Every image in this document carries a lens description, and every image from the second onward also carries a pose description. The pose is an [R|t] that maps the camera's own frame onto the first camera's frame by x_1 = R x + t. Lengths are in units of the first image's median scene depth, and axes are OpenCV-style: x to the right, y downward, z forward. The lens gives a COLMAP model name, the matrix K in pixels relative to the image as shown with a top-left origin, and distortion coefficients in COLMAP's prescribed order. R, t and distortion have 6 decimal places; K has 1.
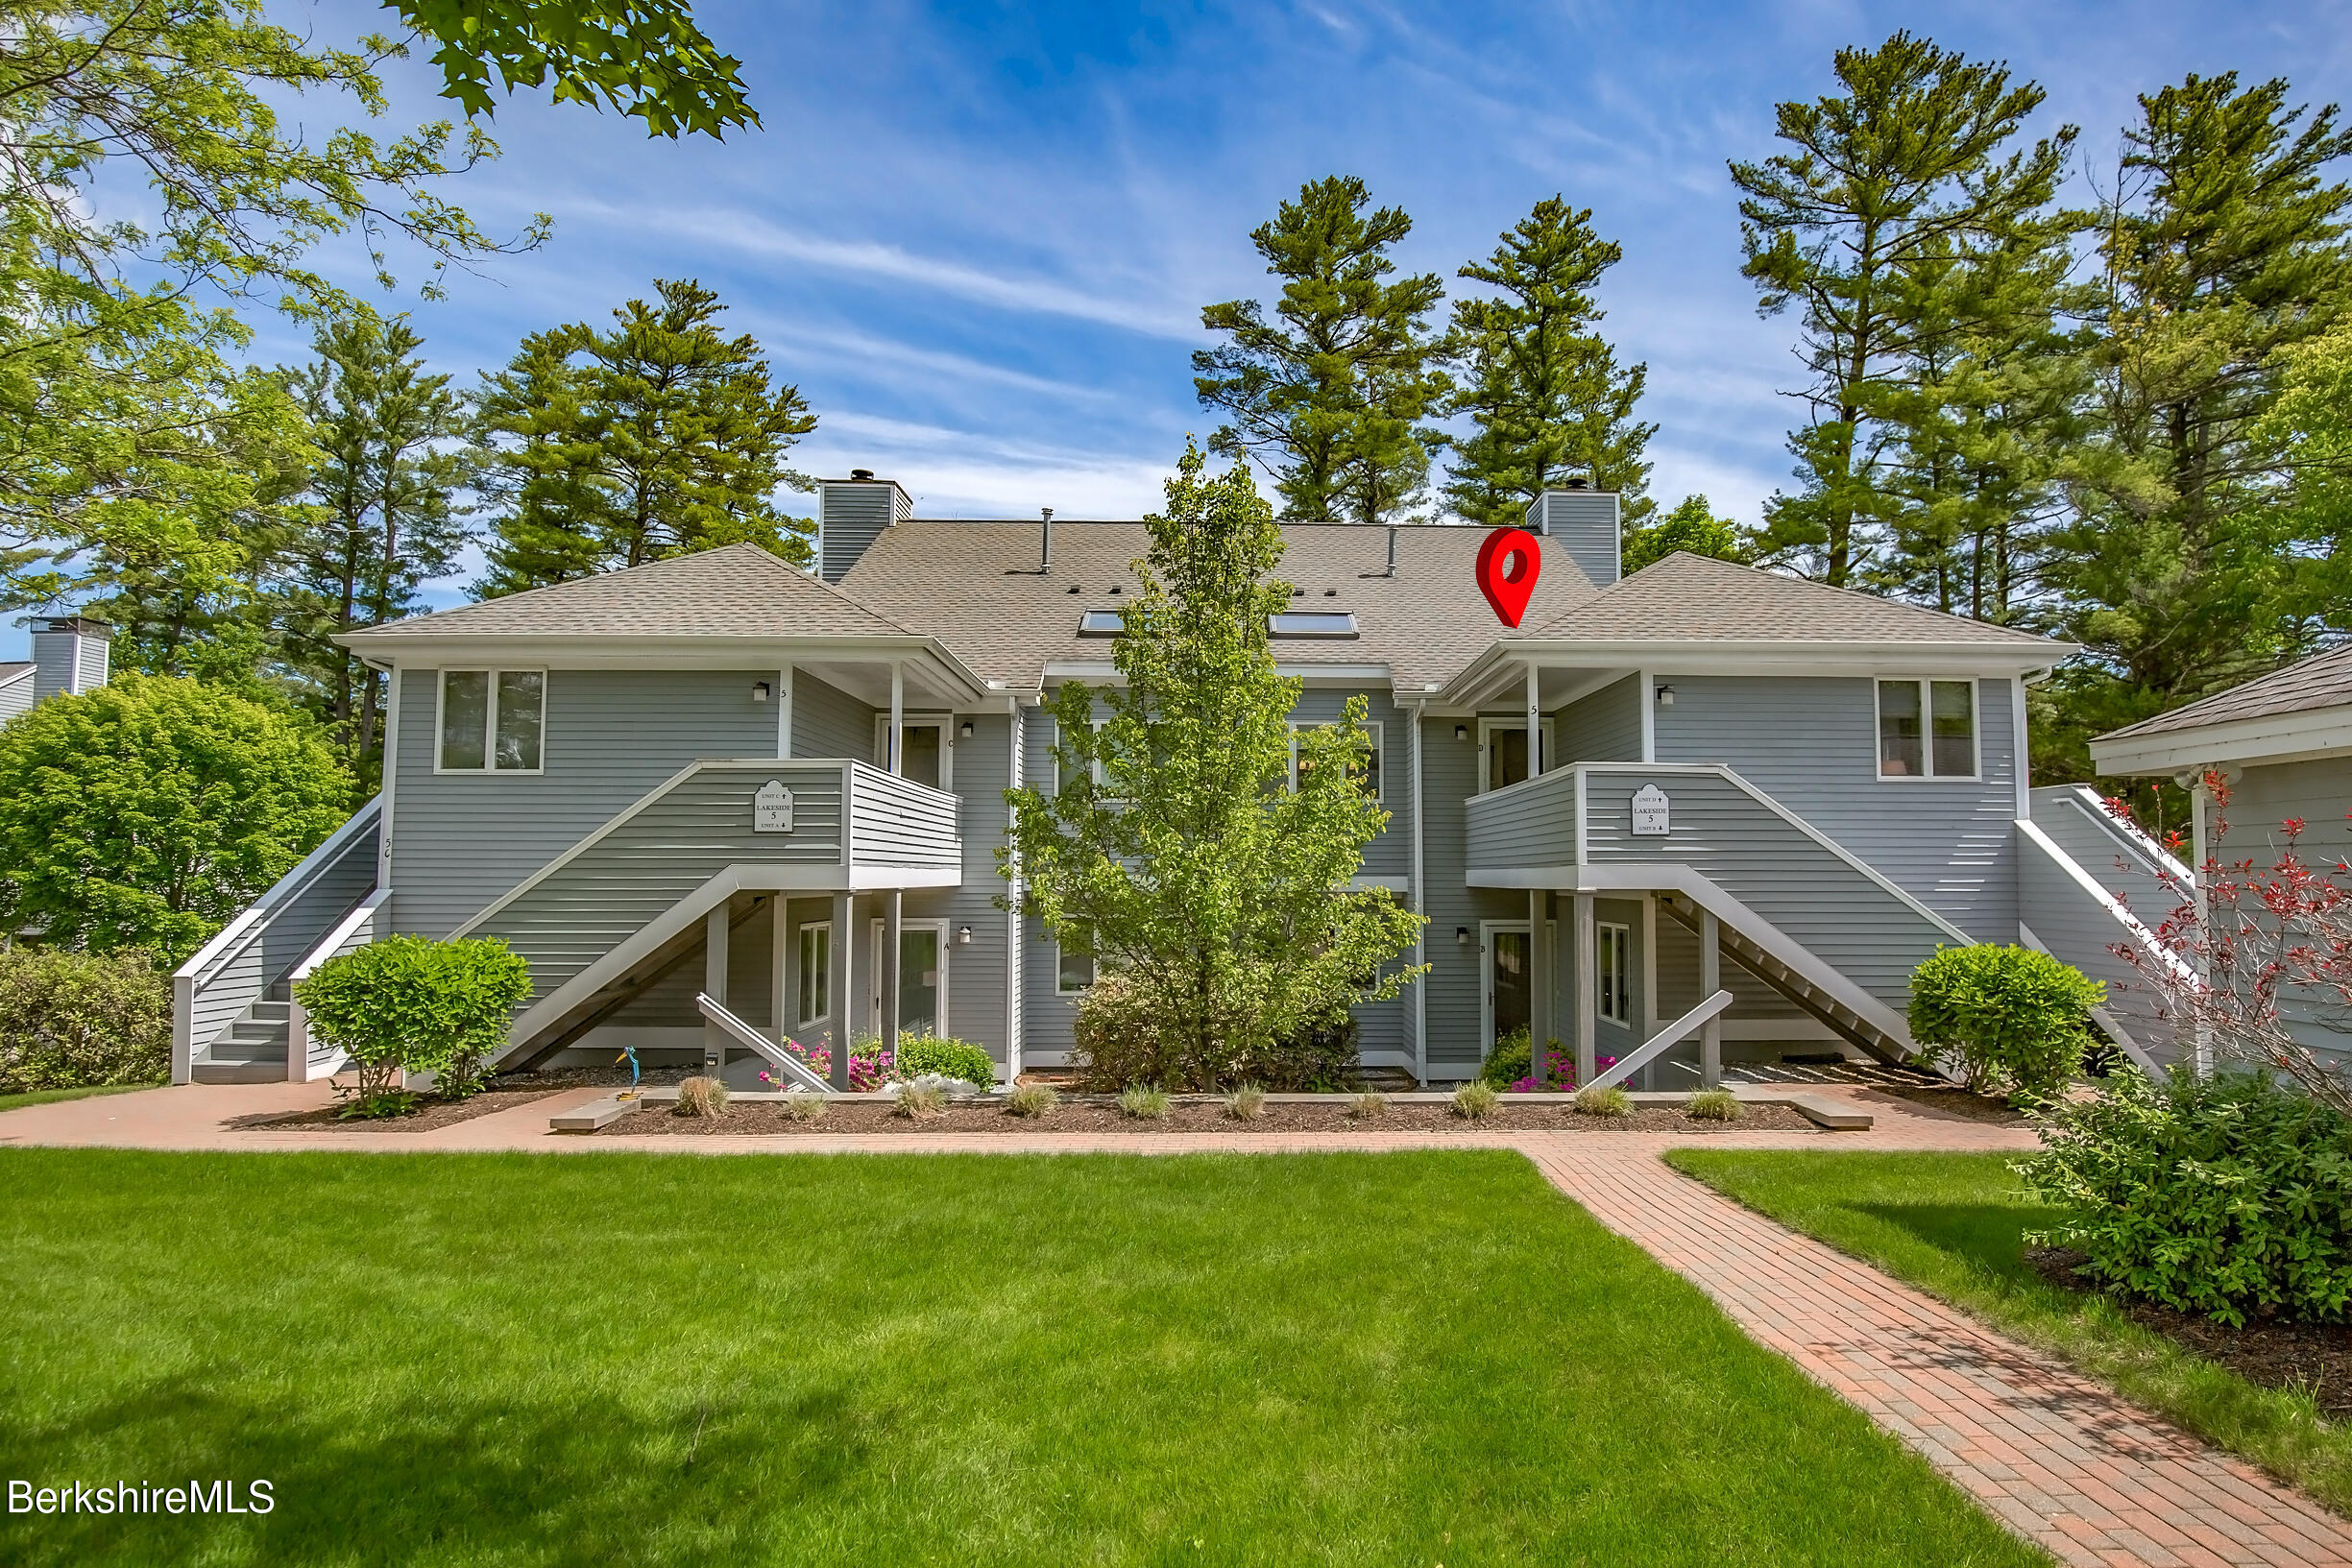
lens RADIAL K [[1074.6, 0, 1170.7], [0, 1074.6, 797.3], [0, 0, 1]] dist [-0.032142, 0.005224]
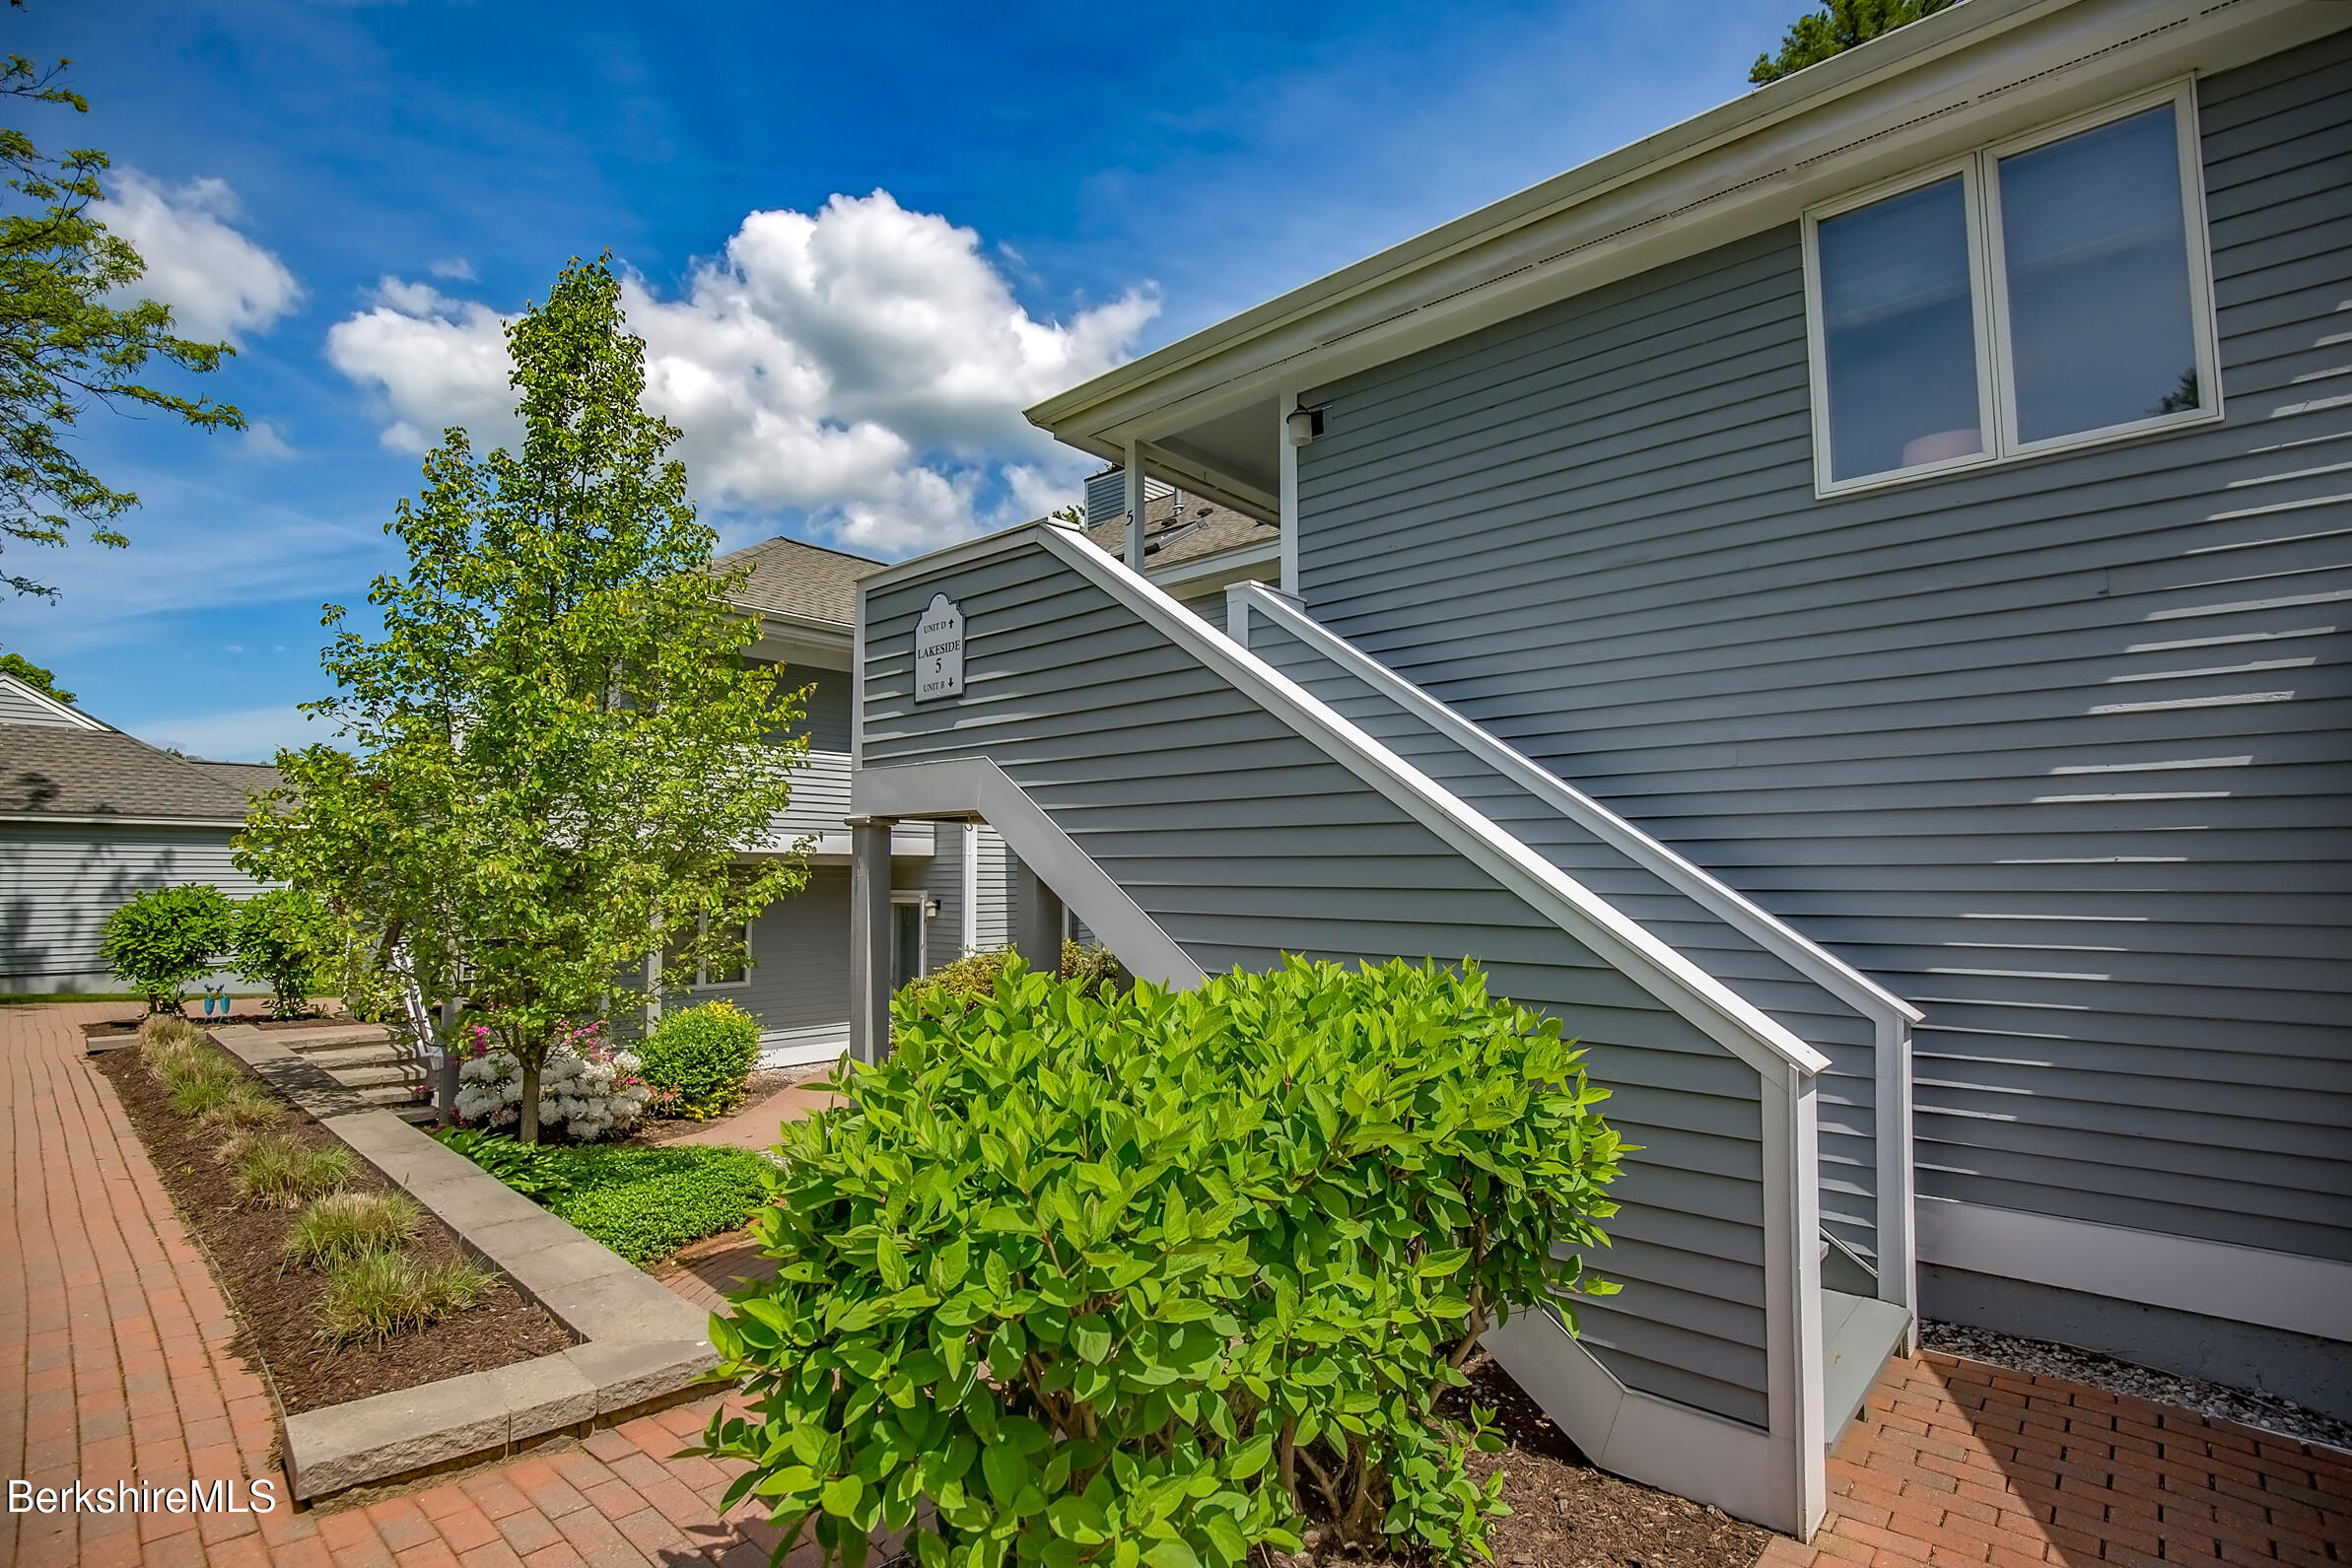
lens RADIAL K [[1074.6, 0, 1170.7], [0, 1074.6, 797.3], [0, 0, 1]] dist [-0.032142, 0.005224]
pose [[0.741871, -0.046147, -0.668953, 0.617064], [0.039726, 0.998902, -0.024852, 0.070173], [0.669365, -0.008138, 0.742889, 0.498194]]
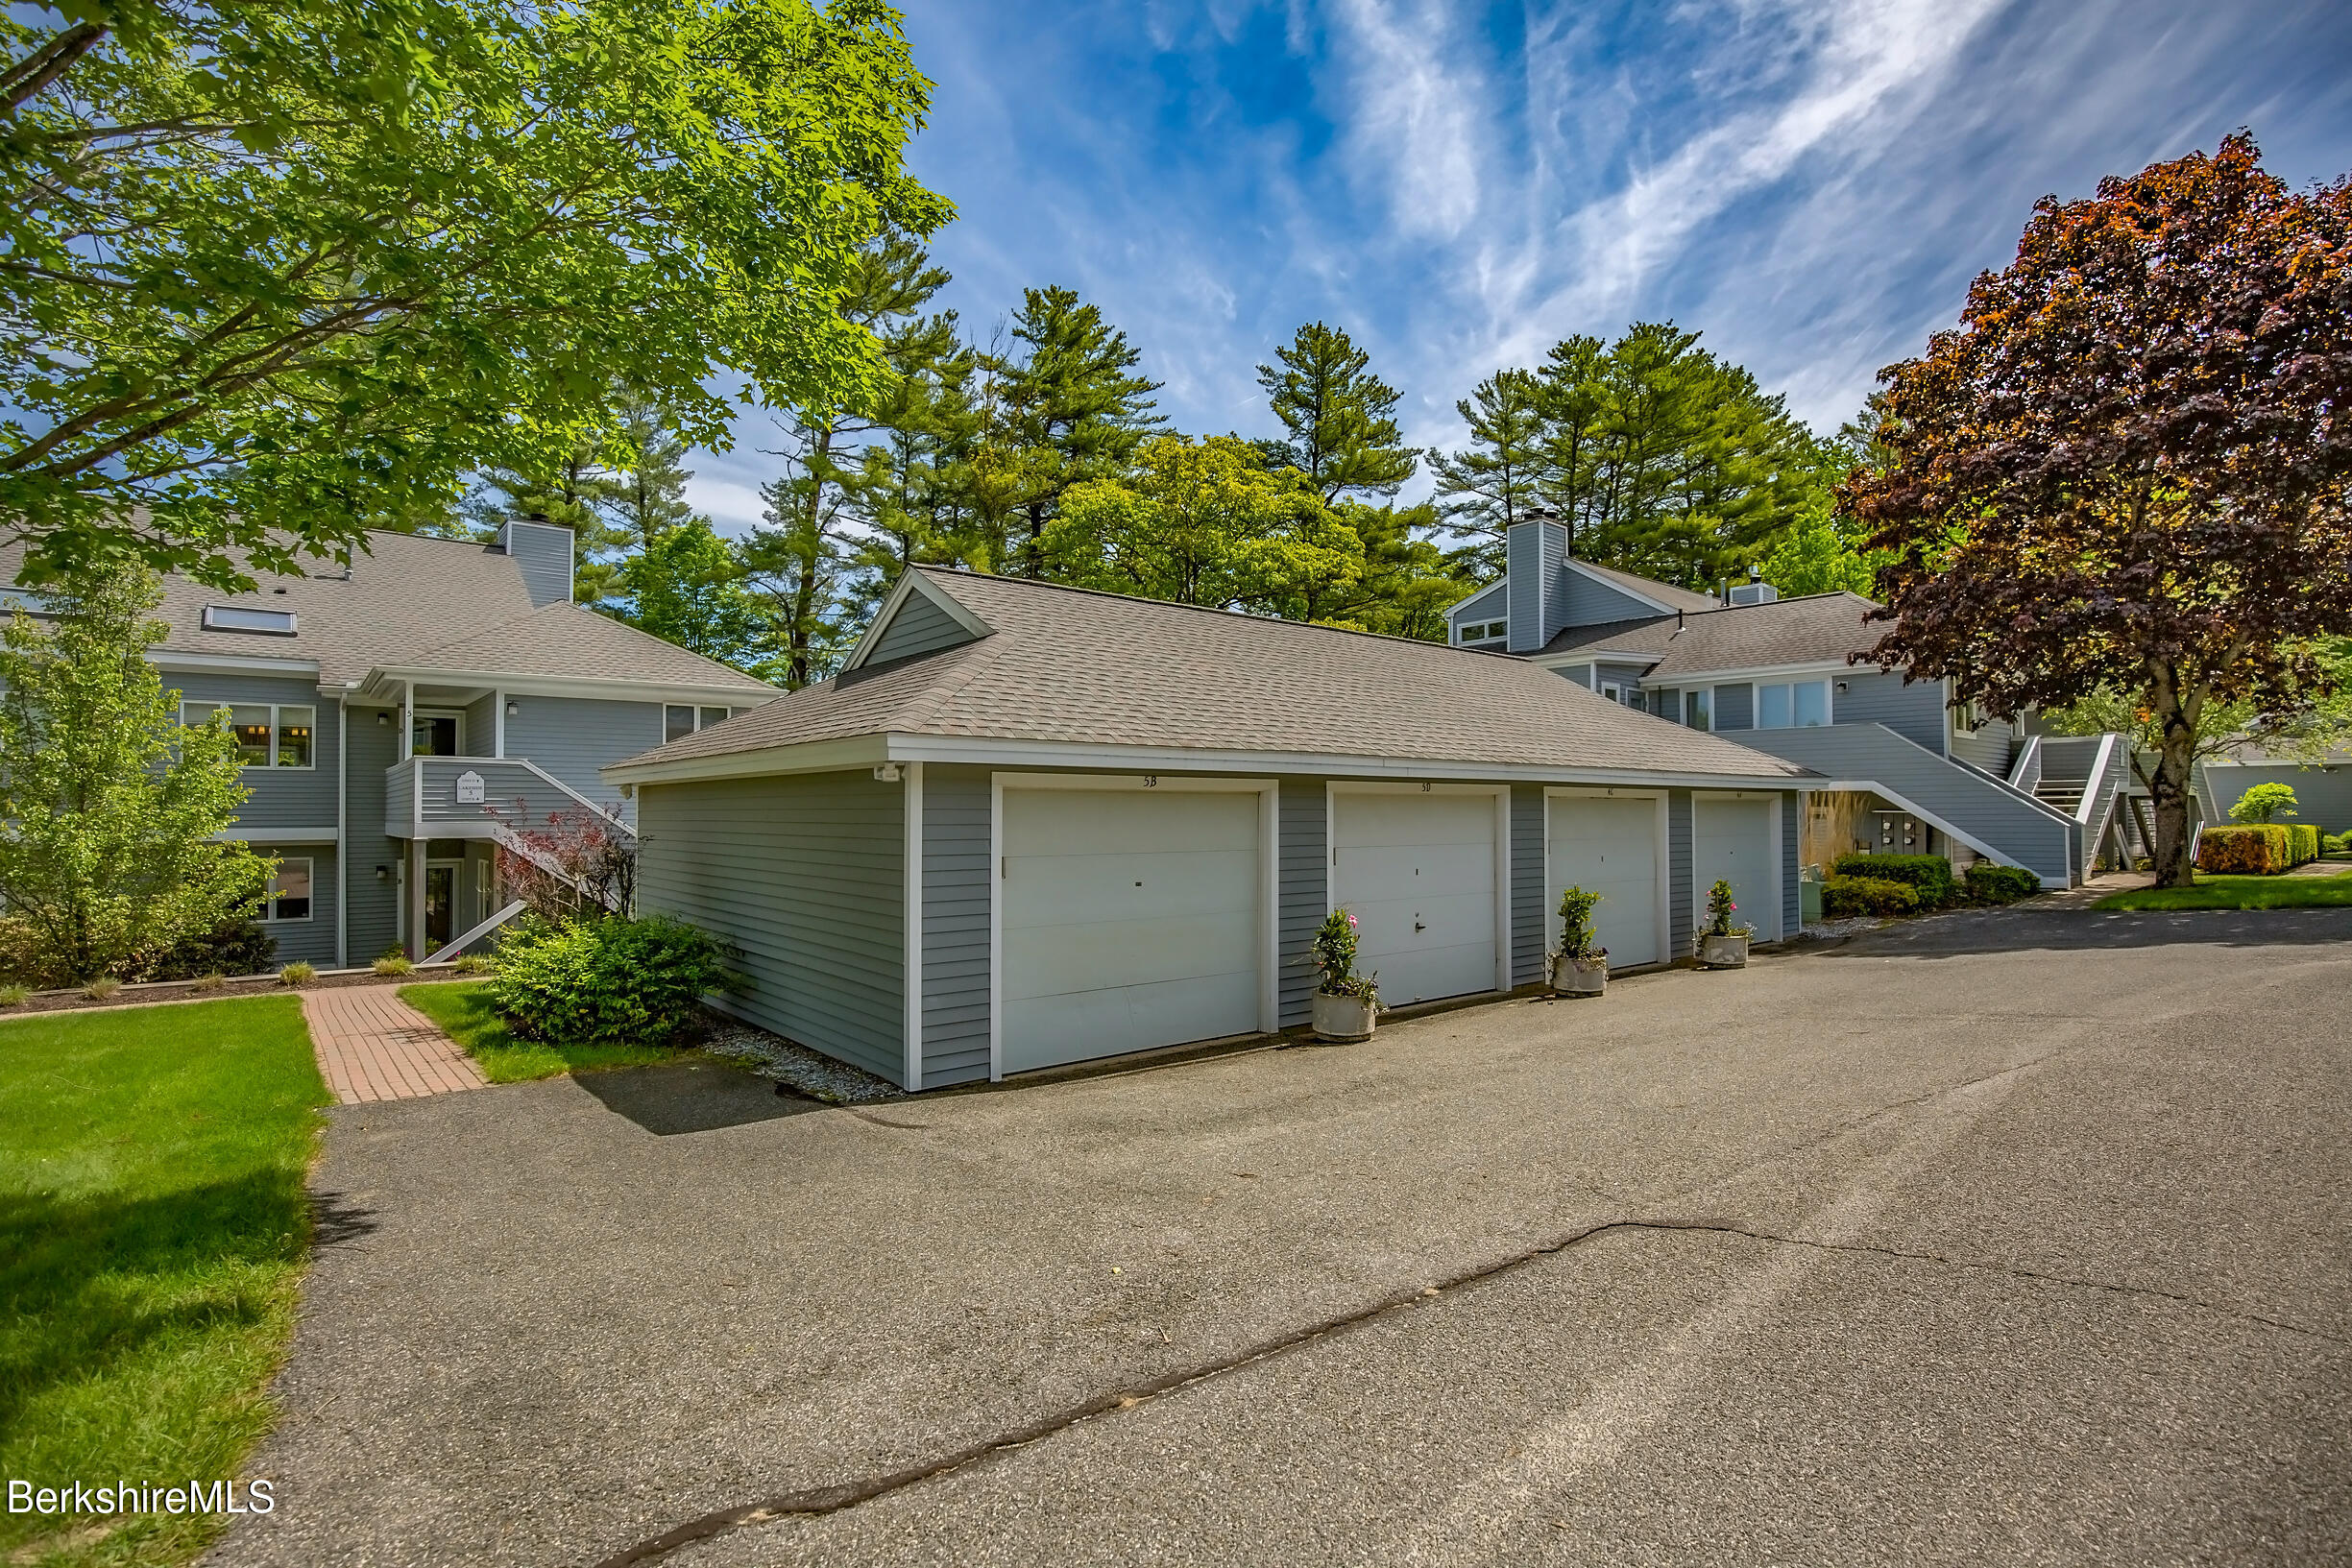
lens RADIAL K [[1130.8, 0, 1176.3], [0, 1130.8, 786.2], [0, 0, 1]] dist [-0.023469, 0.000701]
pose [[0.771568, 0.007961, 0.636097, 0.144436], [-0.042300, 0.998351, 0.038813, -0.069472], [-0.634739, -0.056853, 0.770632, -0.659640]]
